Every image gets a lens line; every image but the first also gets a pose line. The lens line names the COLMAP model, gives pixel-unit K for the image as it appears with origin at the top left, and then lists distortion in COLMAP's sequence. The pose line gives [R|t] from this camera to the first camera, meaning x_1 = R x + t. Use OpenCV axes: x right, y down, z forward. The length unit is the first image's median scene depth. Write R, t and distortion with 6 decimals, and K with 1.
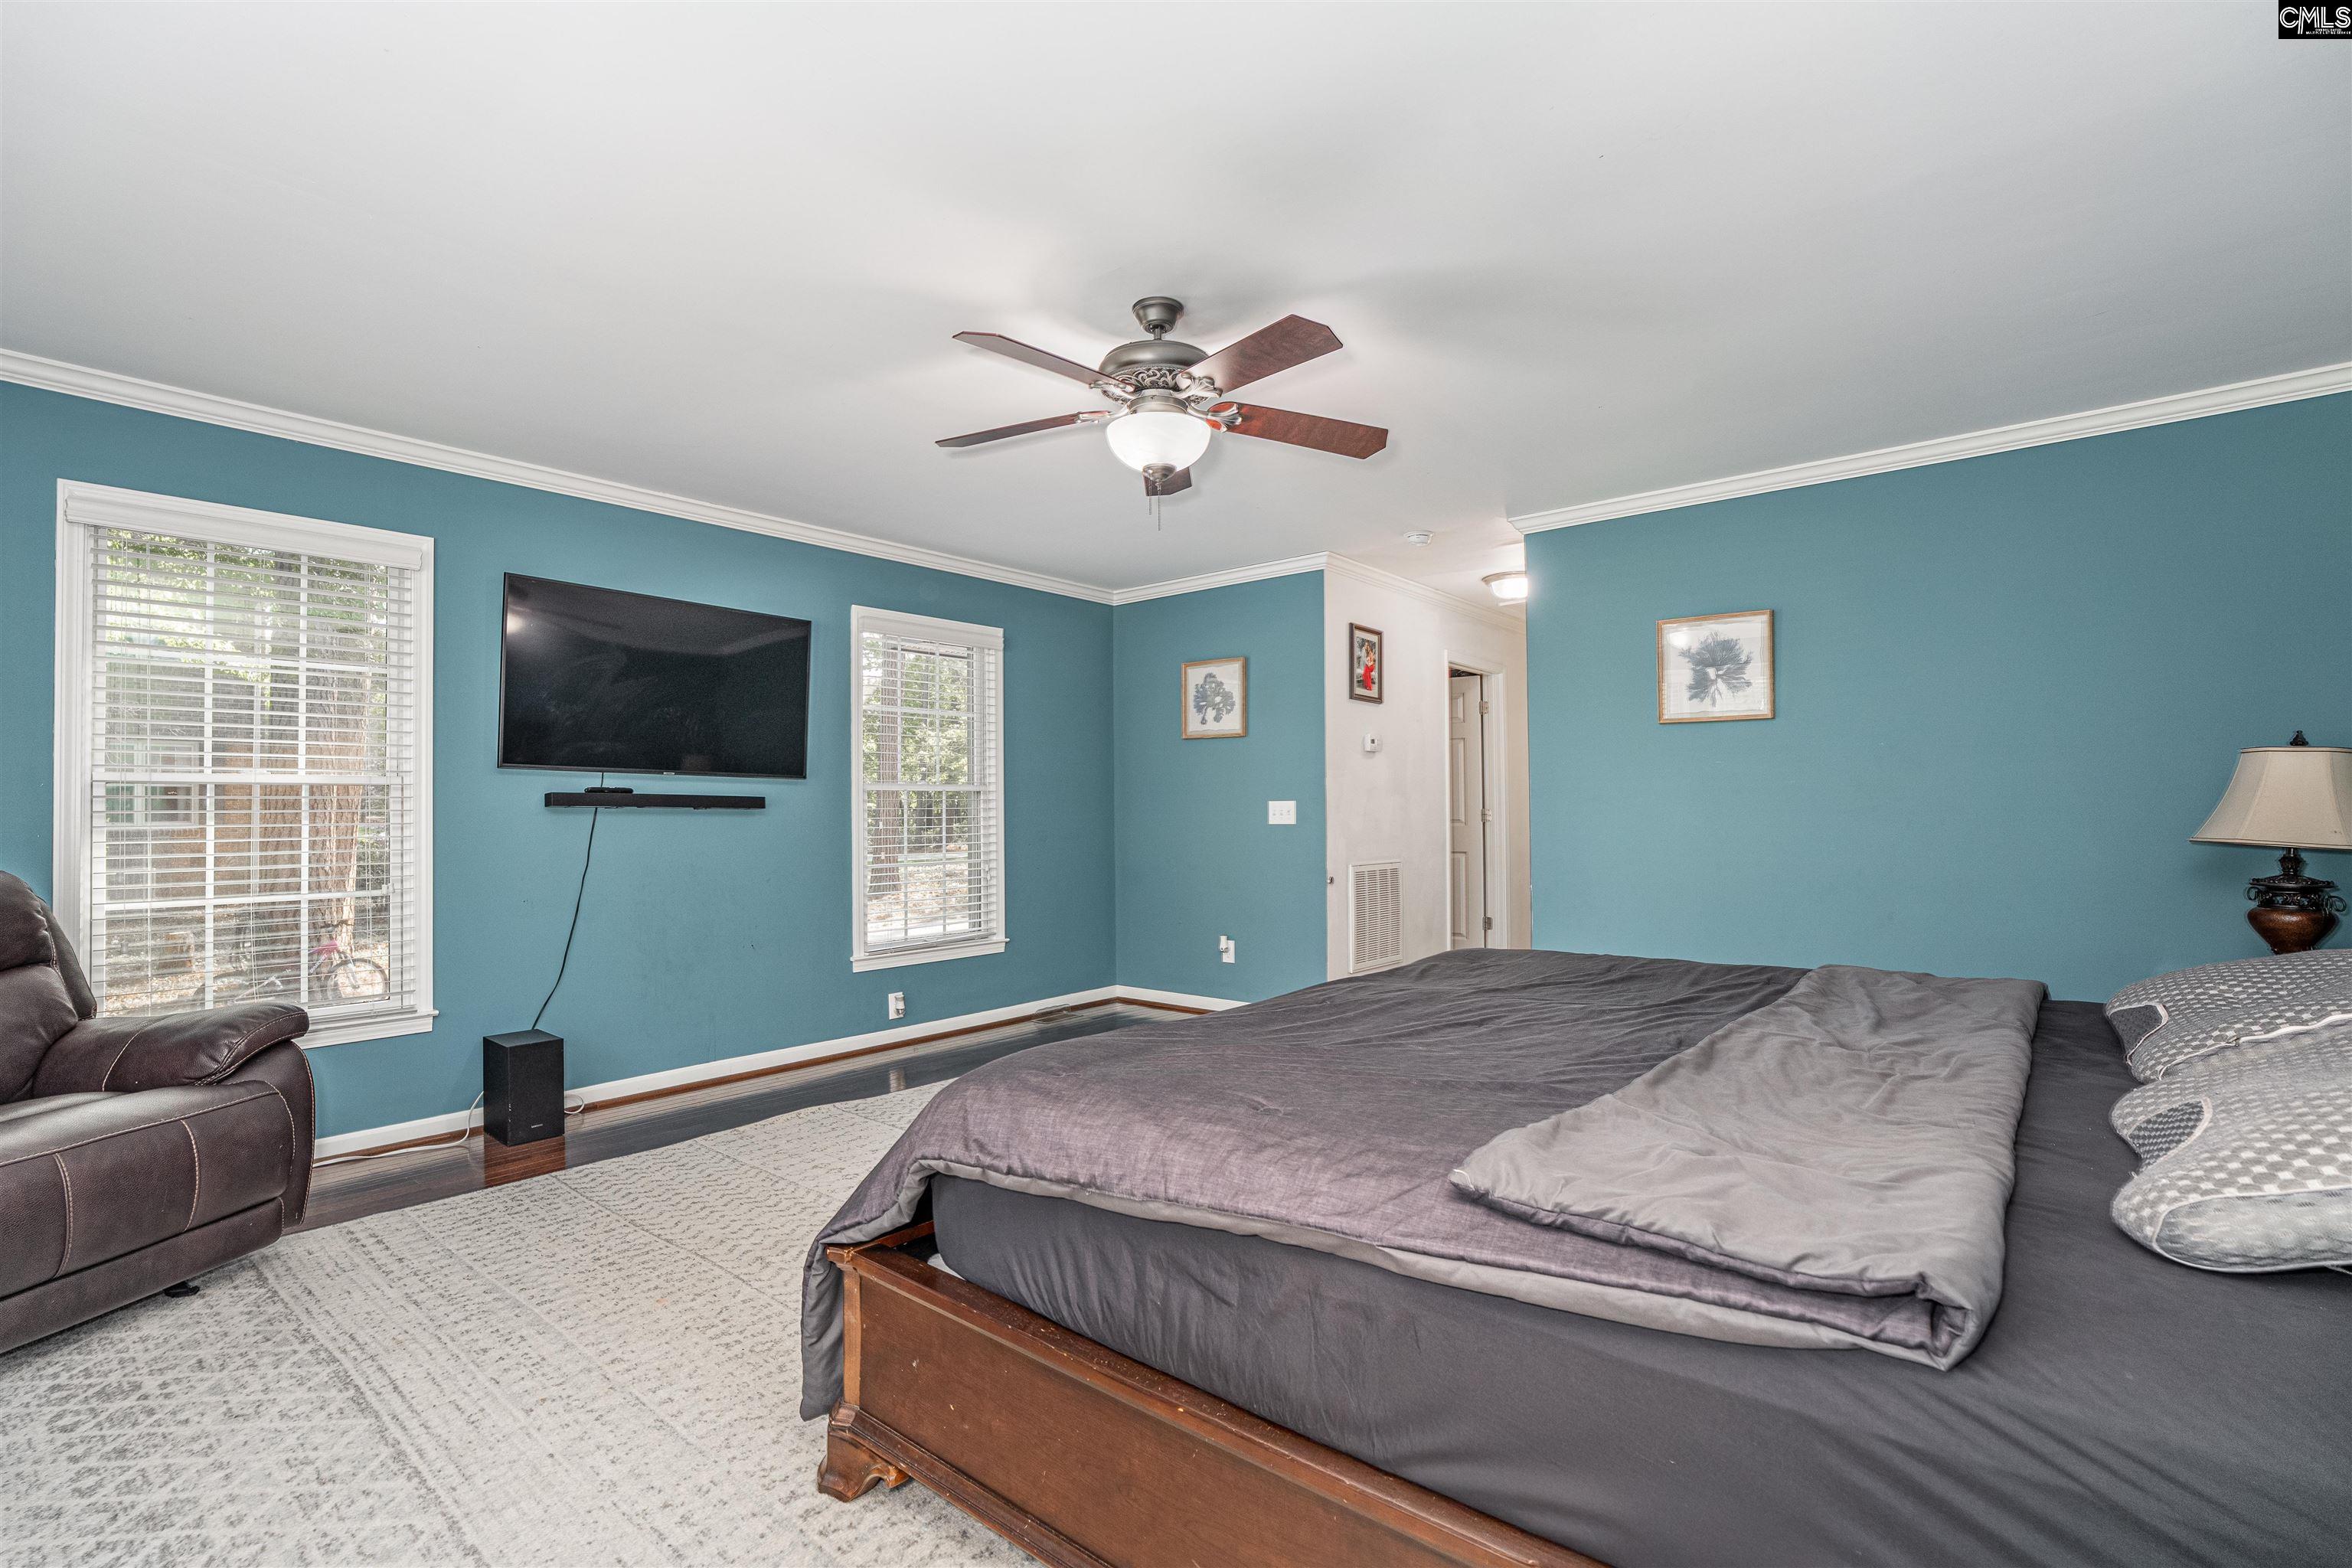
lens RADIAL K [[1080.3, 0, 1177.1], [0, 1080.3, 791.0], [0, 0, 1]] dist [-0.031242, 0.011473]
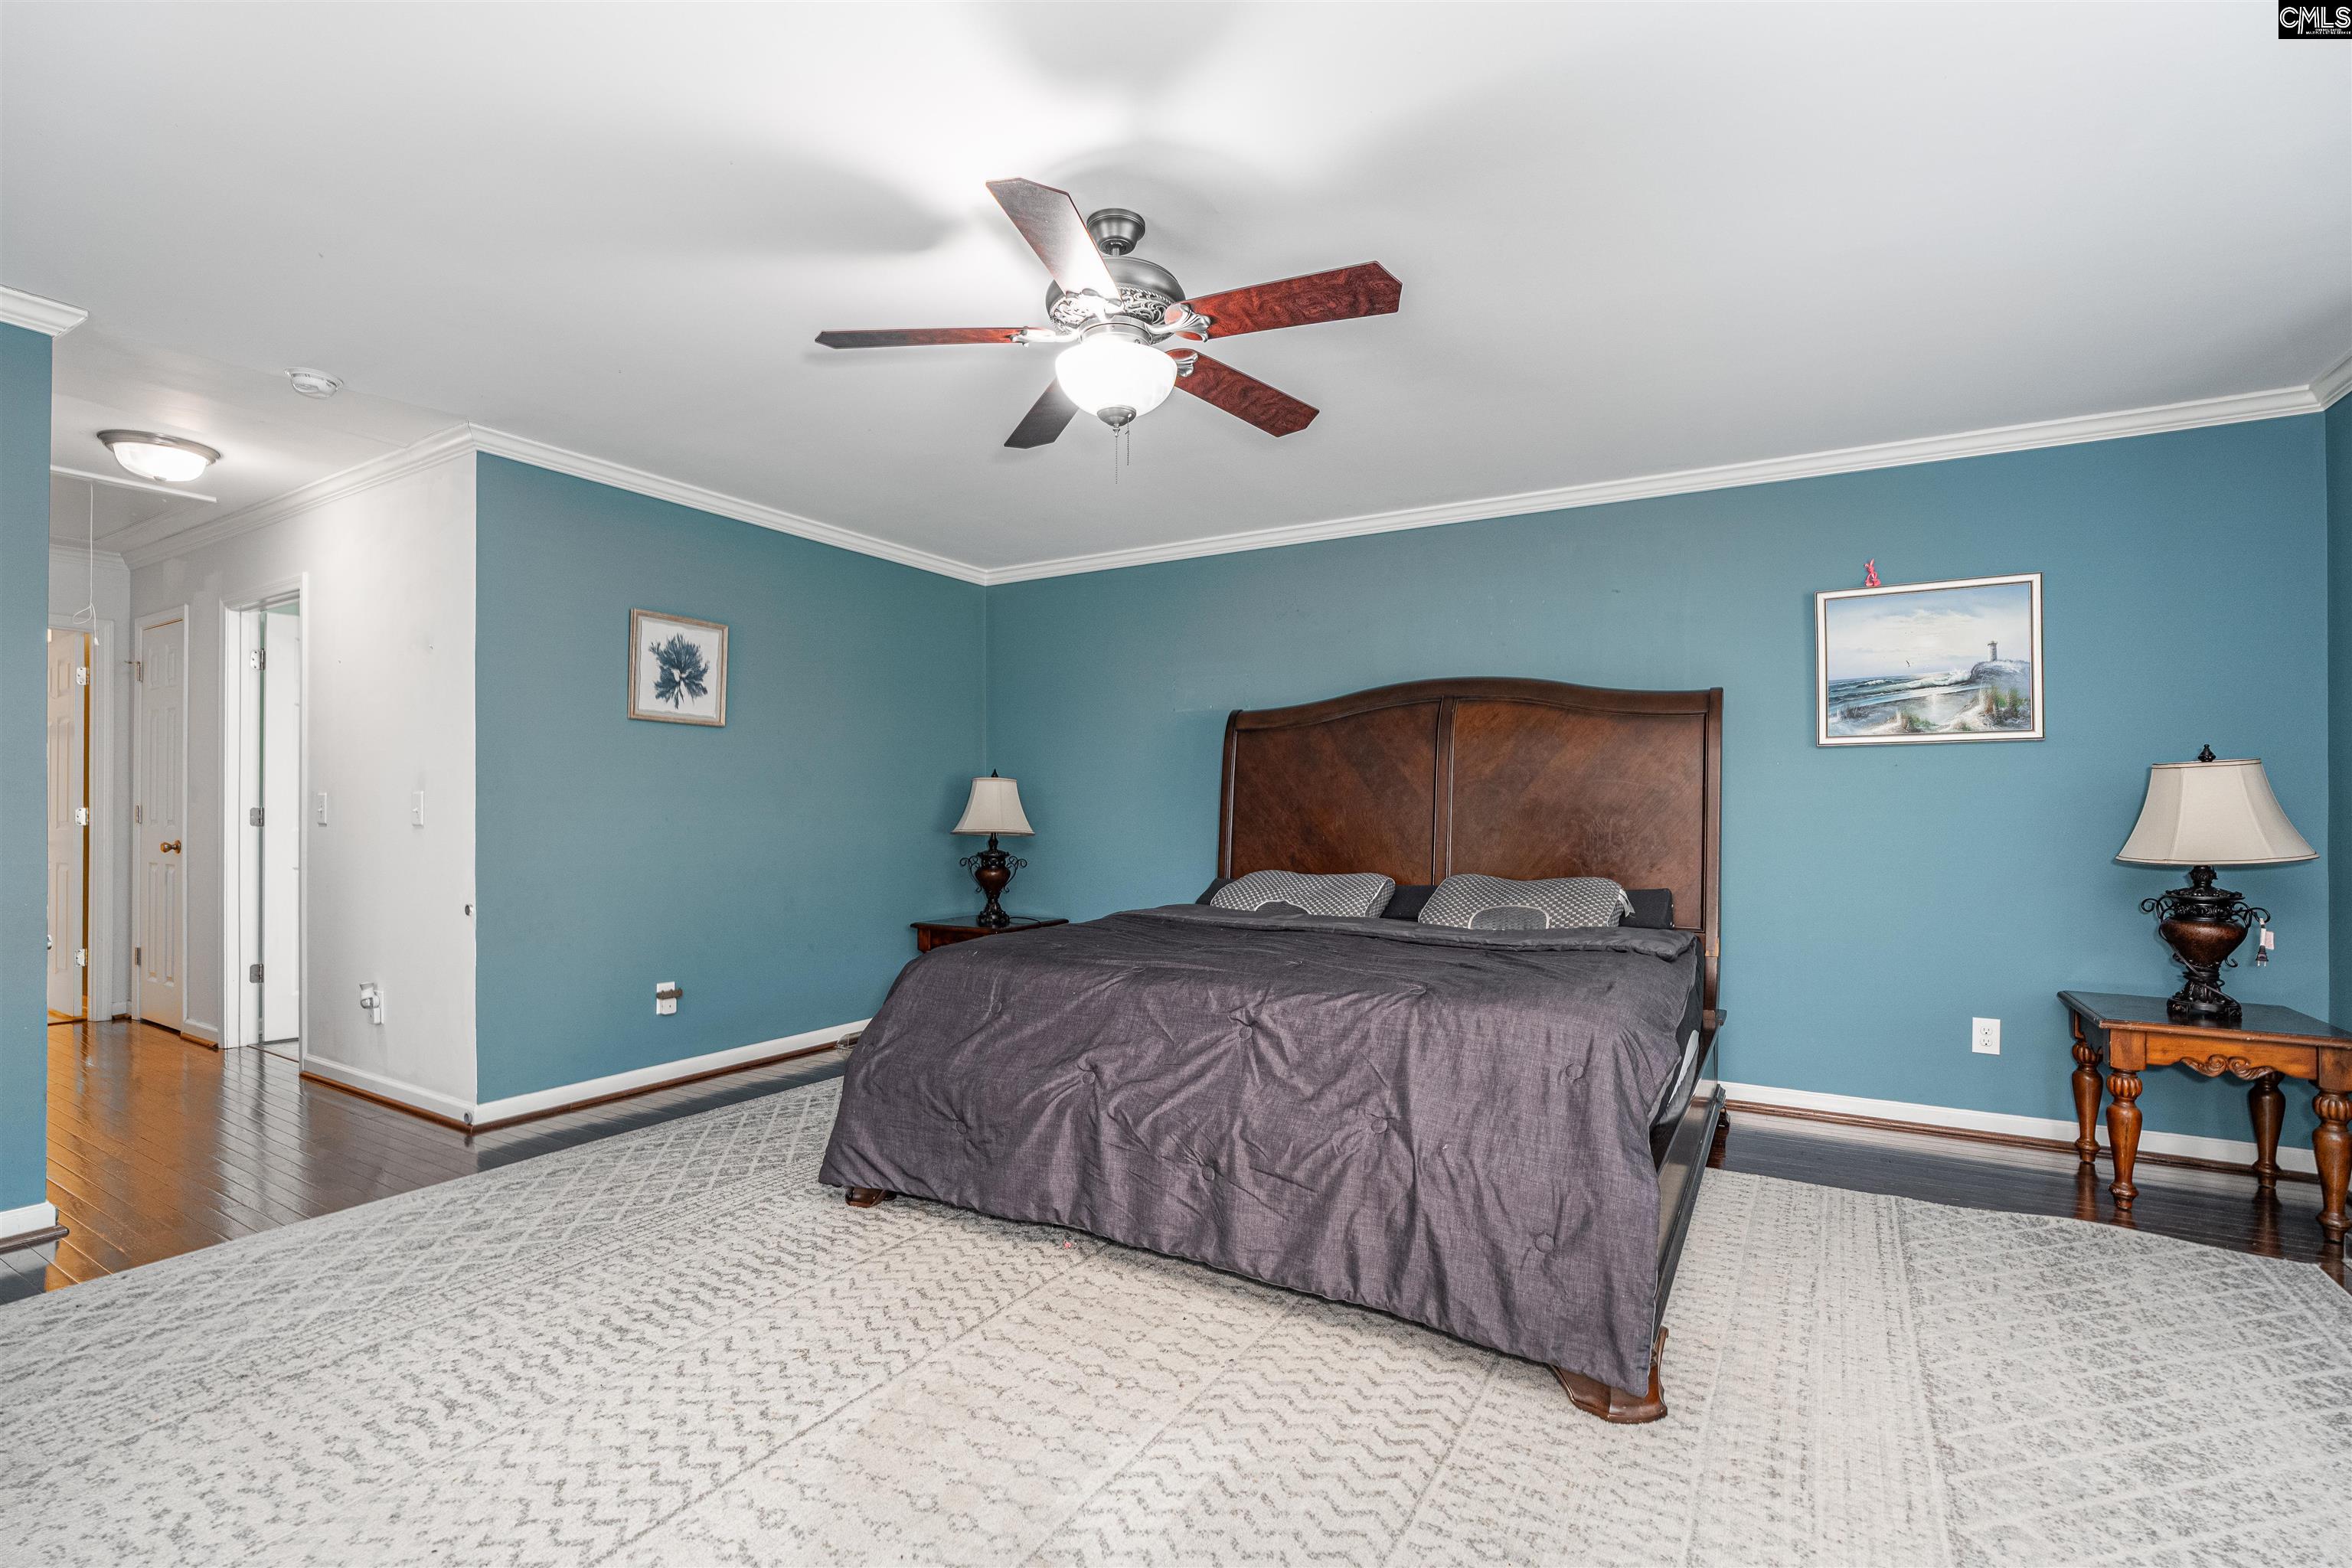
lens RADIAL K [[1080.3, 0, 1178.3], [0, 1080.3, 808.6], [0, 0, 1]] dist [-0.031242, 0.011473]
pose [[-0.162977, 0.010465, 0.986574, -0.581393], [-0.016282, 0.999779, -0.013295, 0.020891], [-0.986495, -0.018230, -0.162771, 0.726179]]
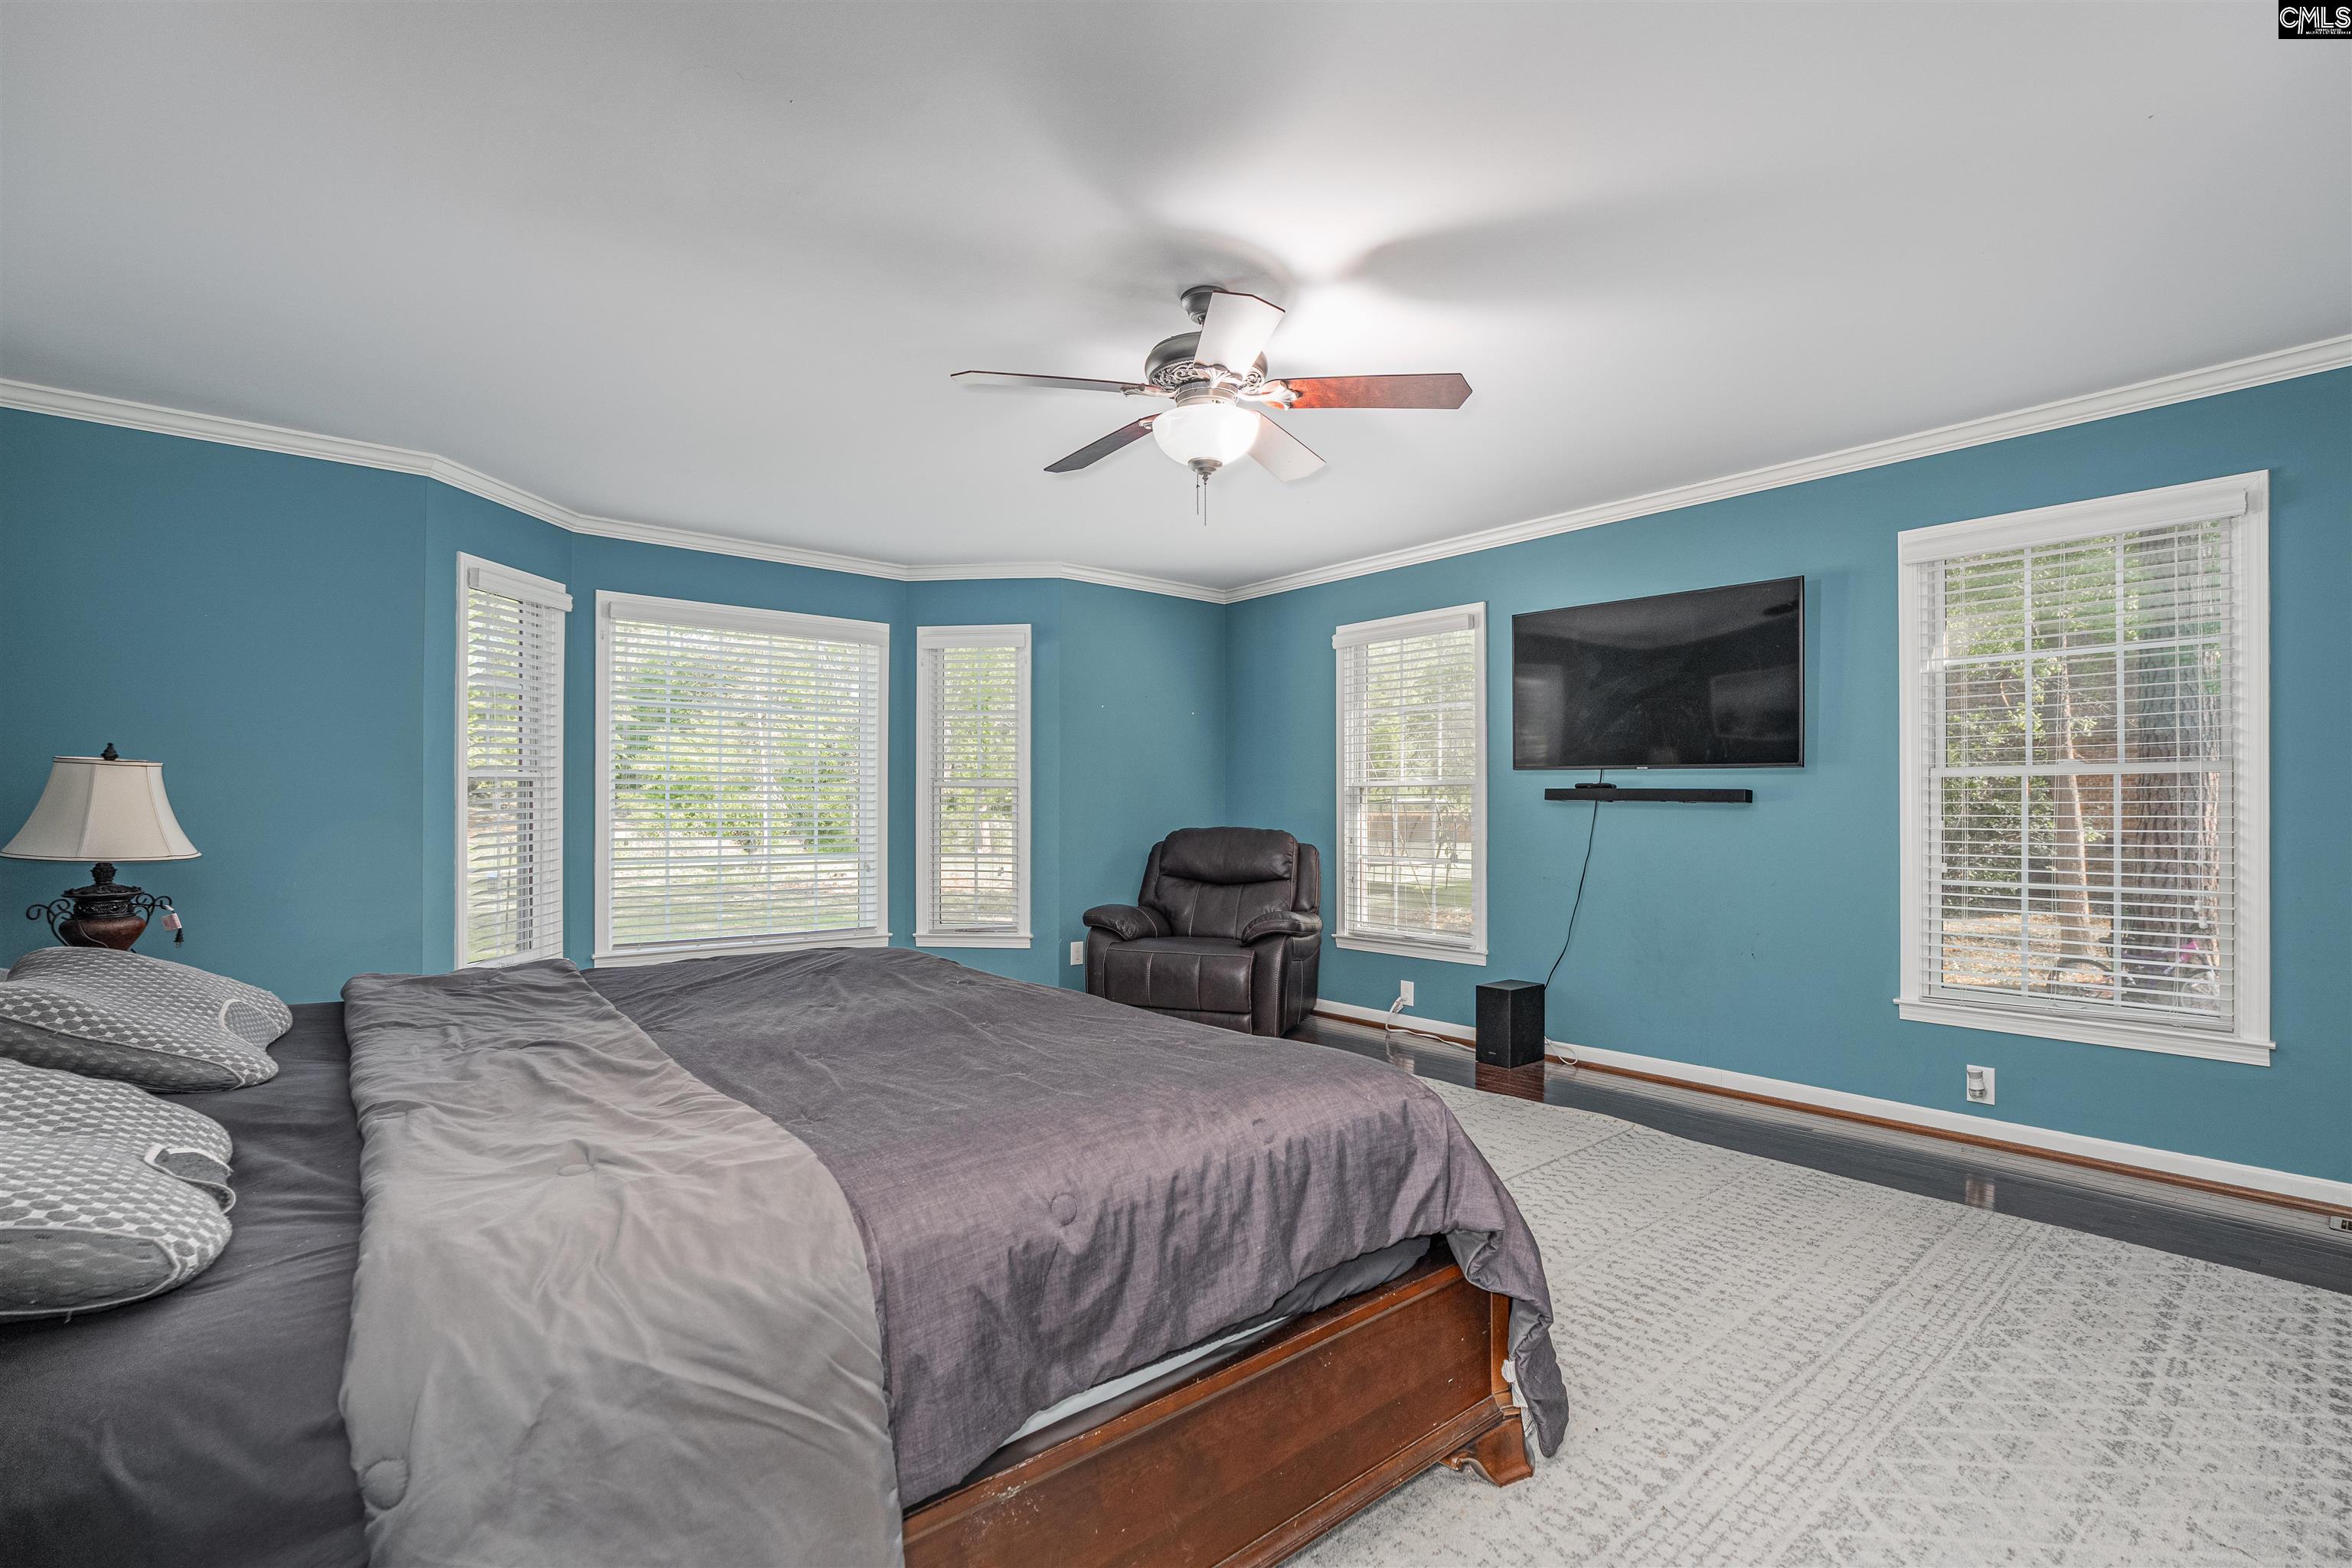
lens RADIAL K [[1080.3, 0, 1159.2], [0, 1080.3, 794.9], [0, 0, 1]] dist [-0.031242, 0.011473]
pose [[-0.189525, -0.004745, -0.981864, 0.645675], [0.017433, 0.999814, -0.008197, 0.010335], [0.981721, -0.018670, -0.189407, 0.764514]]
